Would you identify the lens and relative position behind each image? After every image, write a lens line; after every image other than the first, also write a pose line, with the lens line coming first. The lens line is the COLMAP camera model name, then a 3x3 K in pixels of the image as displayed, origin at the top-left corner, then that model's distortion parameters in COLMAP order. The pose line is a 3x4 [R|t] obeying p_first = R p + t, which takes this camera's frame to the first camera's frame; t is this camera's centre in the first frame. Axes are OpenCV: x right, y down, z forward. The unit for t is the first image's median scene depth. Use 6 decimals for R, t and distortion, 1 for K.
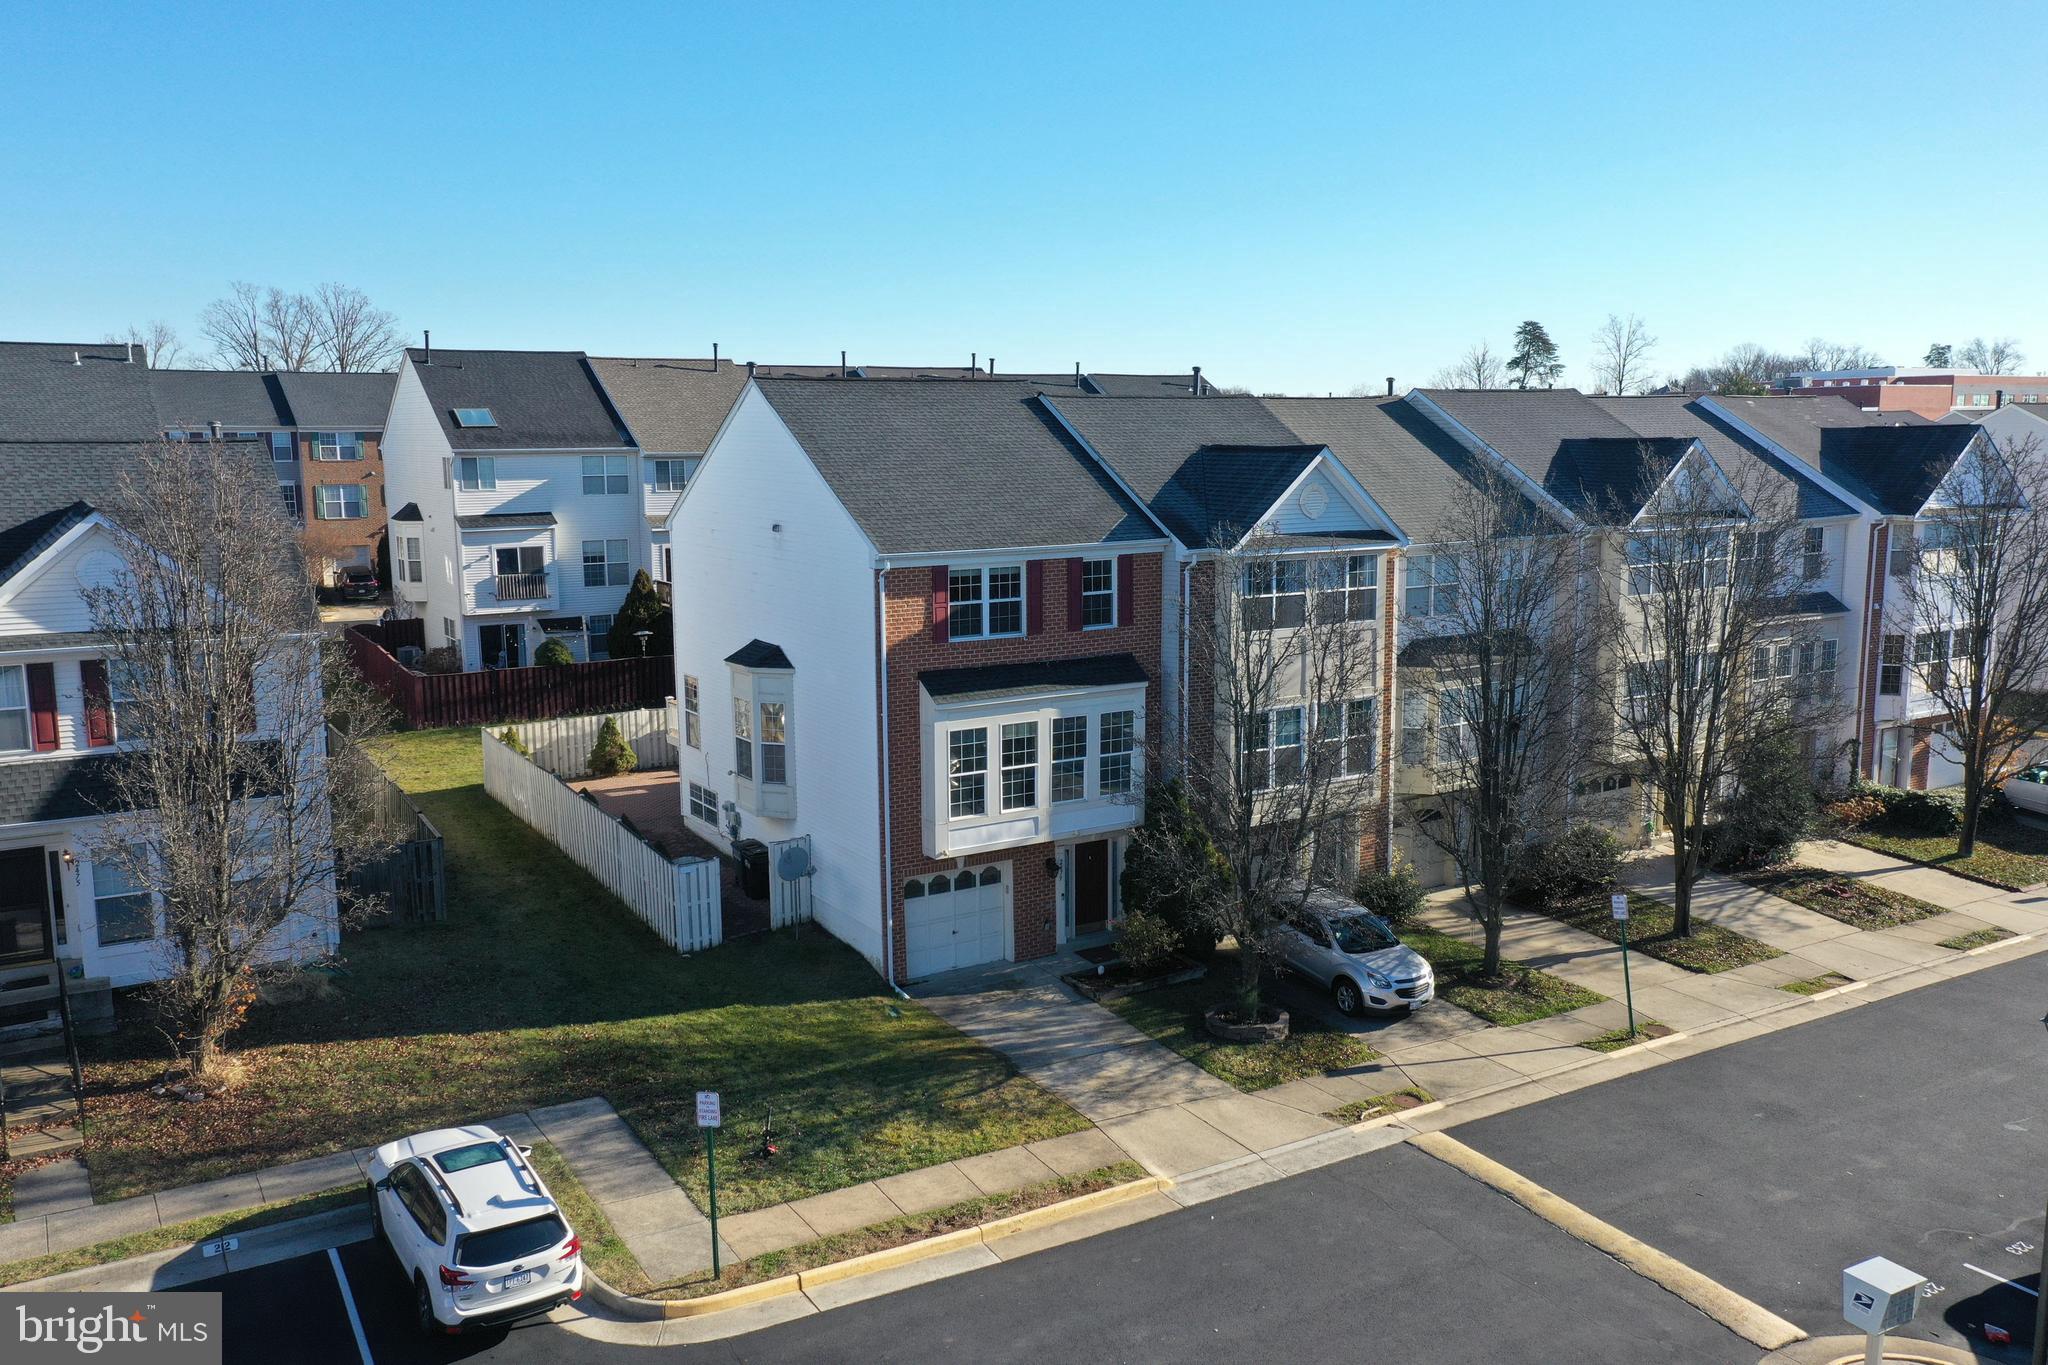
lens RADIAL K [[1611.8, 0, 1024.0], [0, 1611.8, 682.5], [0, 0, 1]] dist [0.026453, 0.006436]
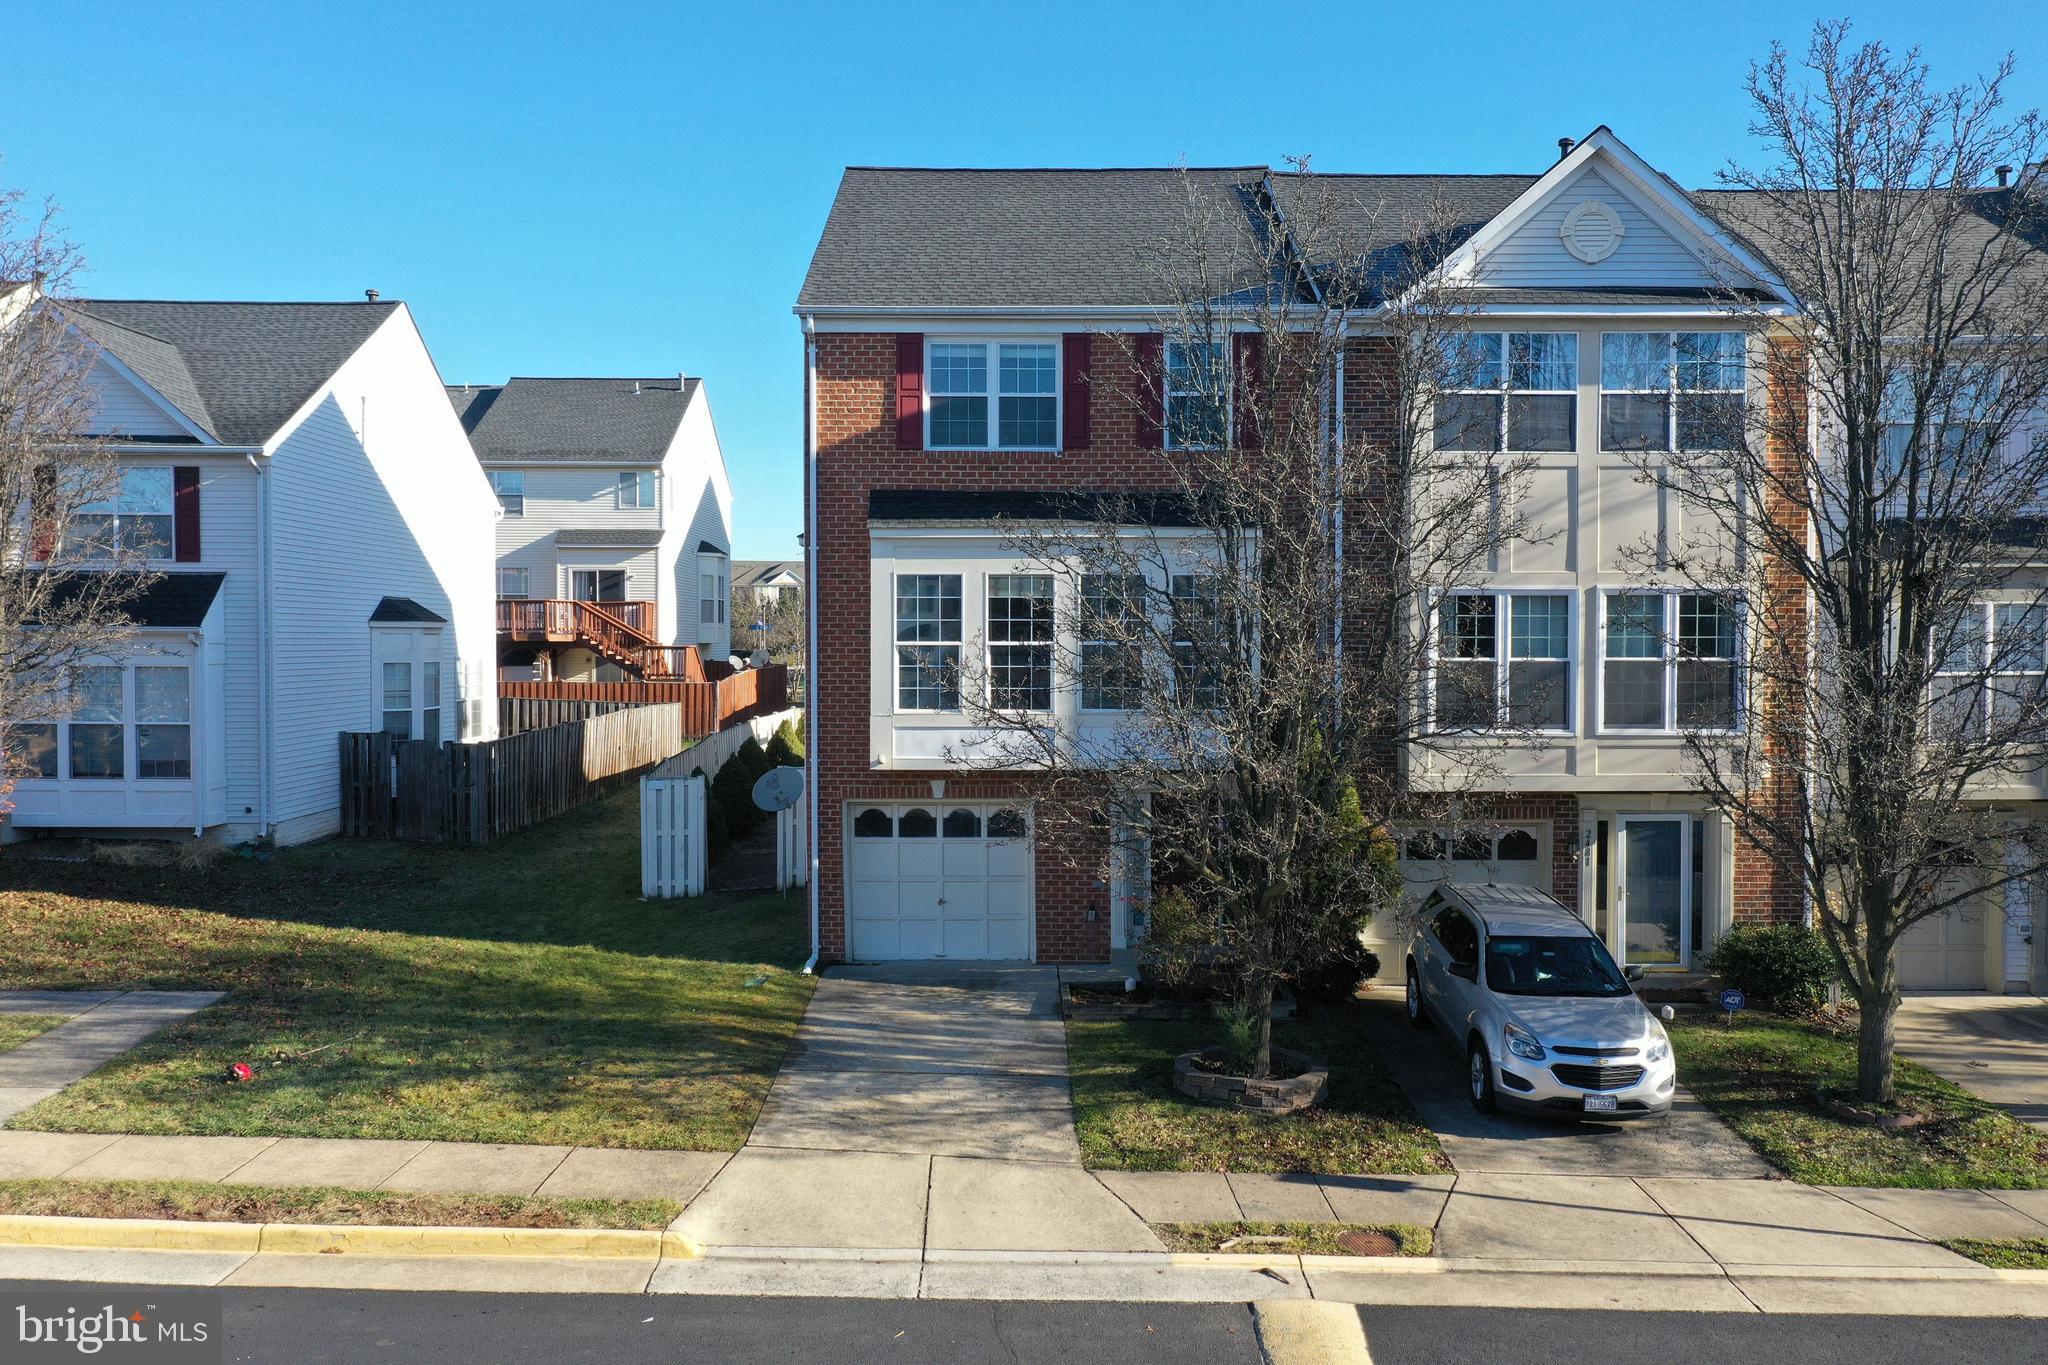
lens RADIAL K [[1624.5, 0, 1024.0], [0, 1624.5, 682.5], [0, 0, 1]] dist [0.014607, 0.000208]
pose [[0.849895, 0.021819, -0.526500, 0.345178], [-0.087261, 0.991176, -0.099783, 0.134105], [0.519677, 0.130747, 0.844299, 0.461347]]
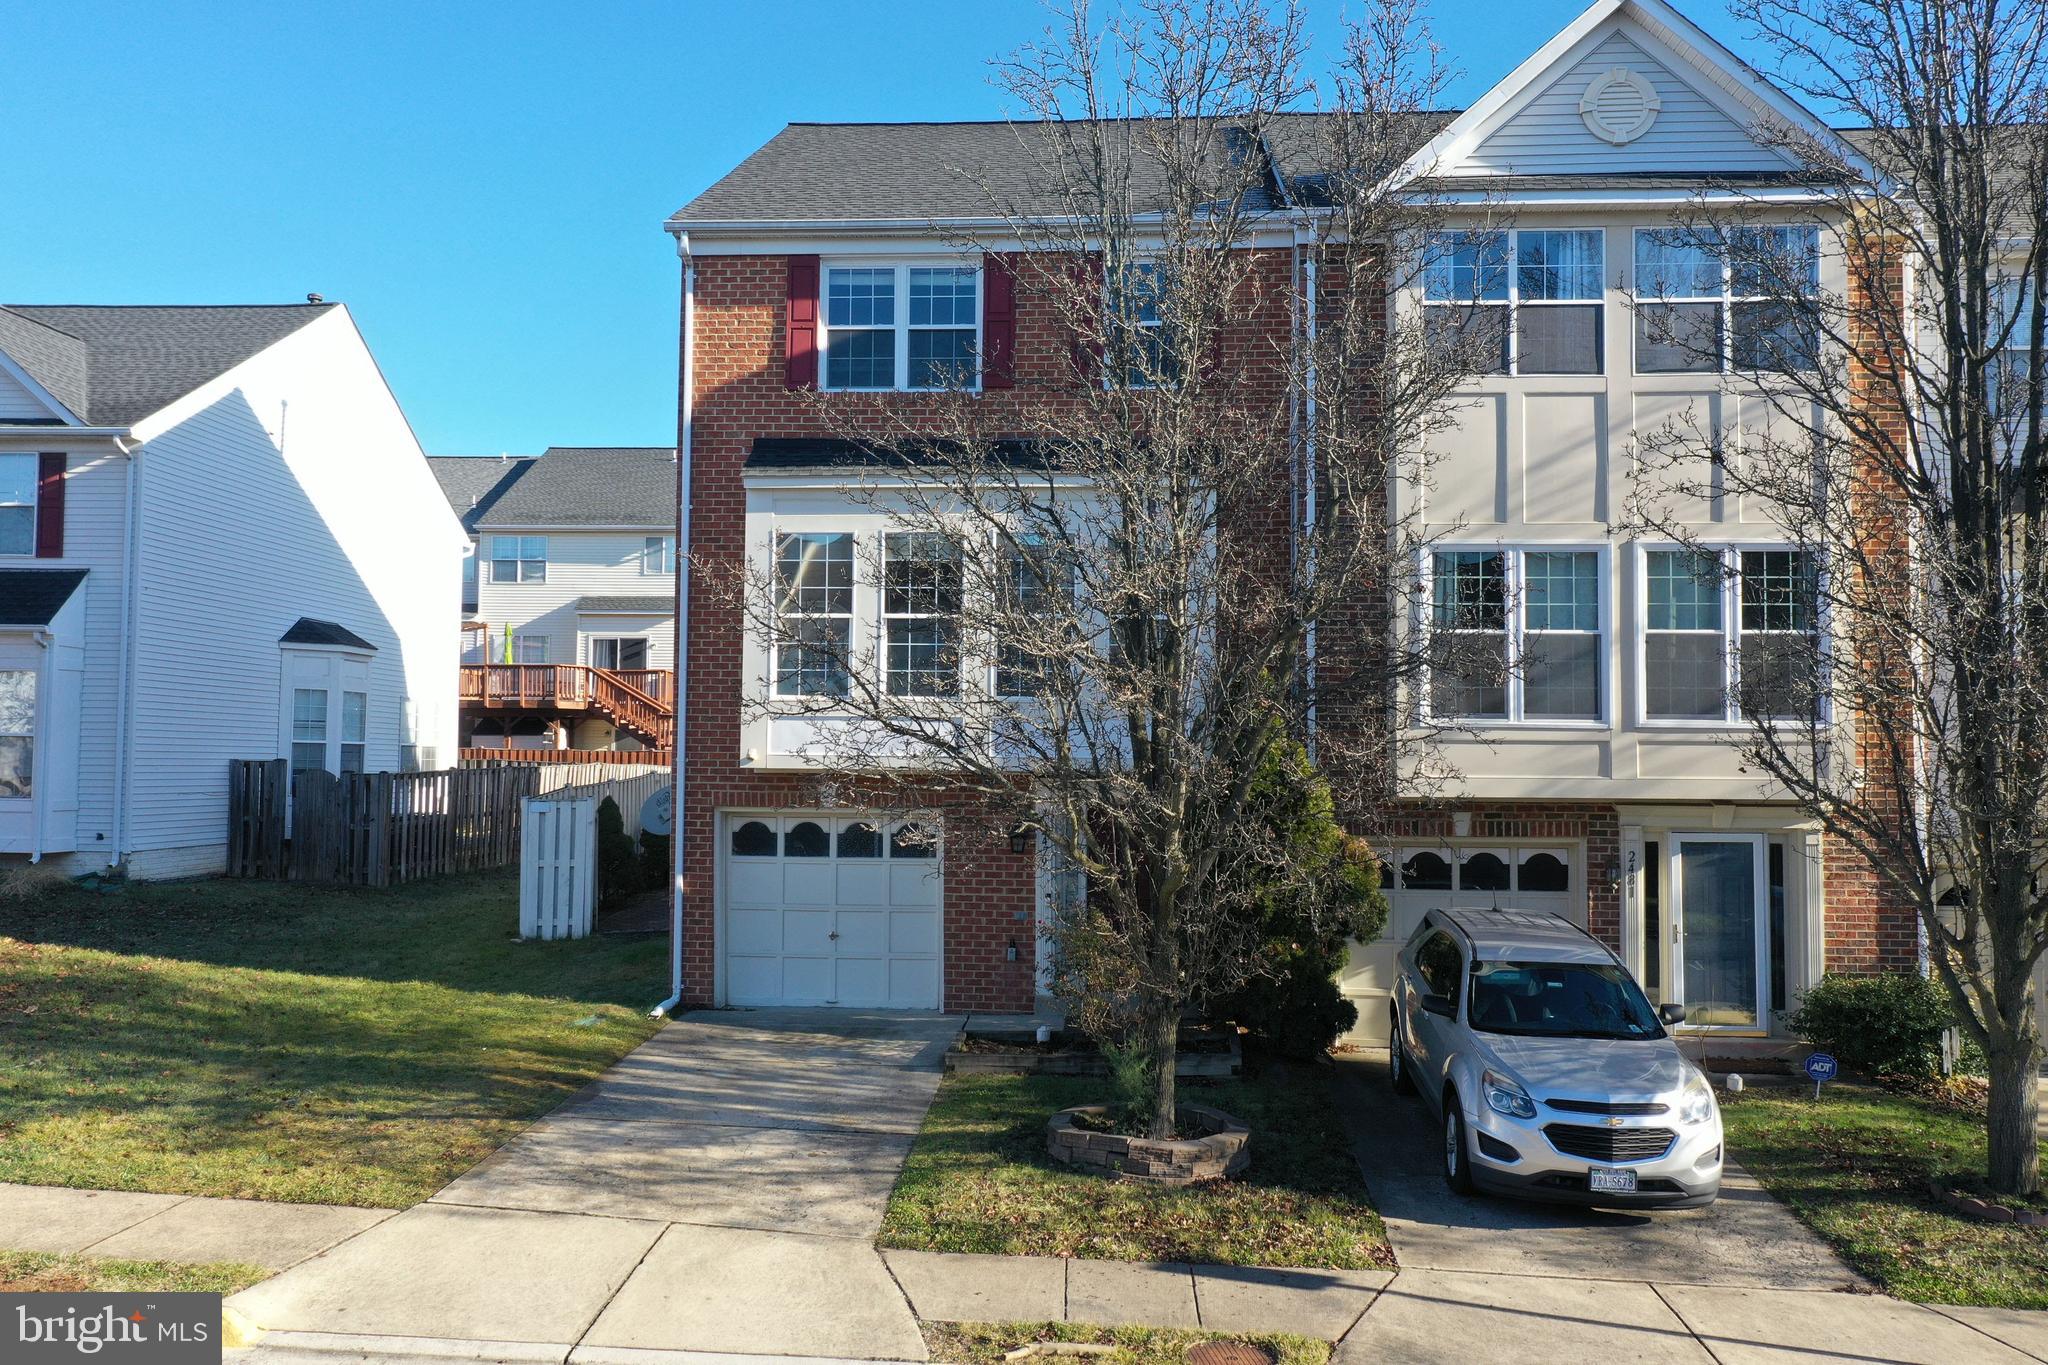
lens RADIAL K [[1624.5, 0, 1024.0], [0, 1624.5, 682.5], [0, 0, 1]] dist [0.014607, 0.000208]
pose [[0.810831, -0.014892, -0.585091, 0.341707], [-0.104726, 0.979851, -0.170071, 0.163409], [0.575835, 0.199173, 0.792934, 0.607644]]
